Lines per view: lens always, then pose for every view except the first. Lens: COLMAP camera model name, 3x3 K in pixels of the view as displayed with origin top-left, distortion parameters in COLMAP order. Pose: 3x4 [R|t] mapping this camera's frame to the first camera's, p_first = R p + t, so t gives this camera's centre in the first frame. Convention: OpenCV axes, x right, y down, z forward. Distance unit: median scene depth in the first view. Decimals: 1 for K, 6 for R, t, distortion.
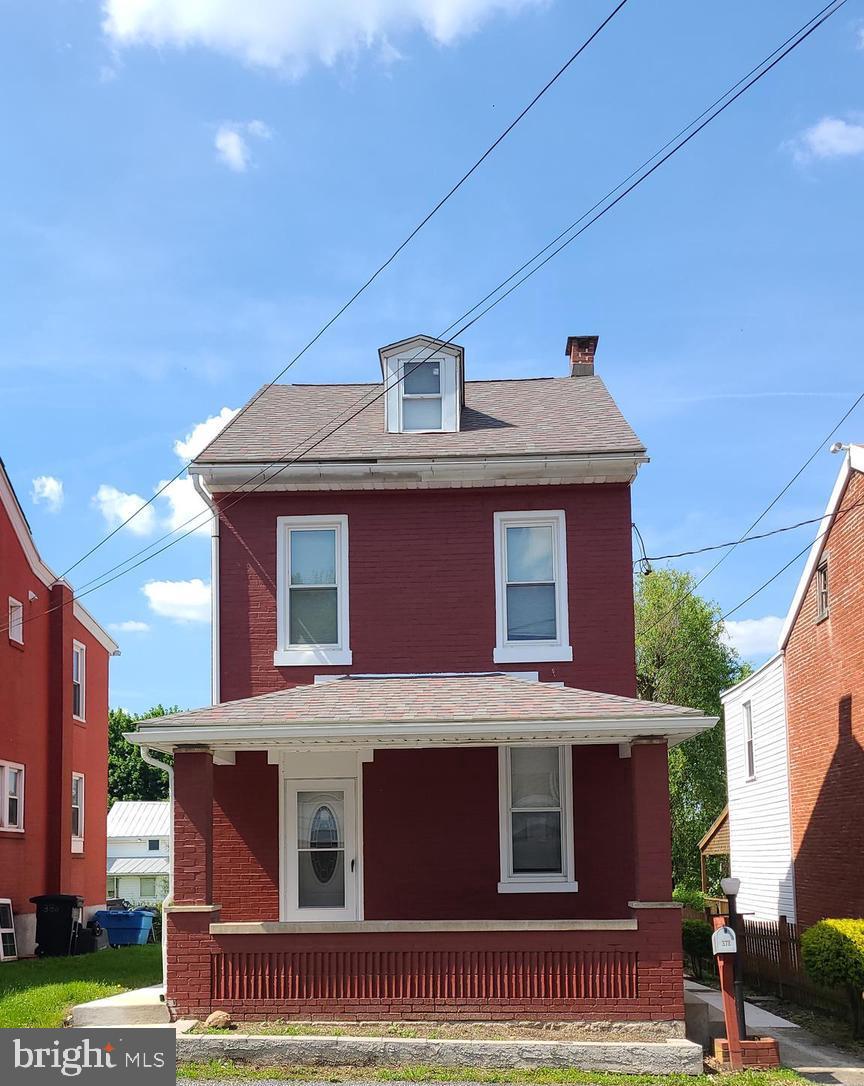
lens RADIAL K [[1155.0, 0, 432.0], [0, 1155.0, 543.0], [0, 0, 1]] dist [0.009409, 0.039588]
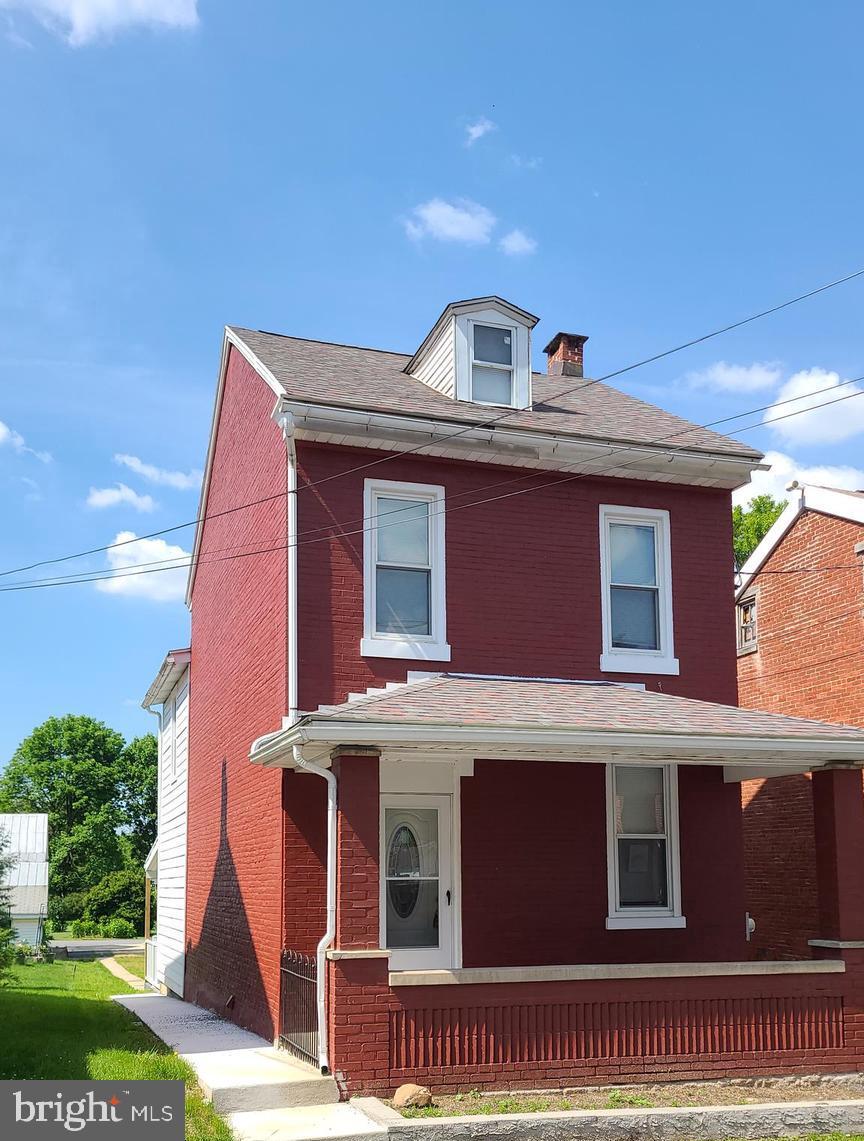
lens RADIAL K [[1141.2, 0, 434.1], [0, 1141.2, 576.5], [0, 0, 1]] dist [0.027932, 0.006068]
pose [[0.934591, 0.098641, 0.341776, -0.390932], [-0.100649, 0.994851, -0.011902, 0.056781], [-0.341190, -0.023276, 0.939706, 0.224627]]
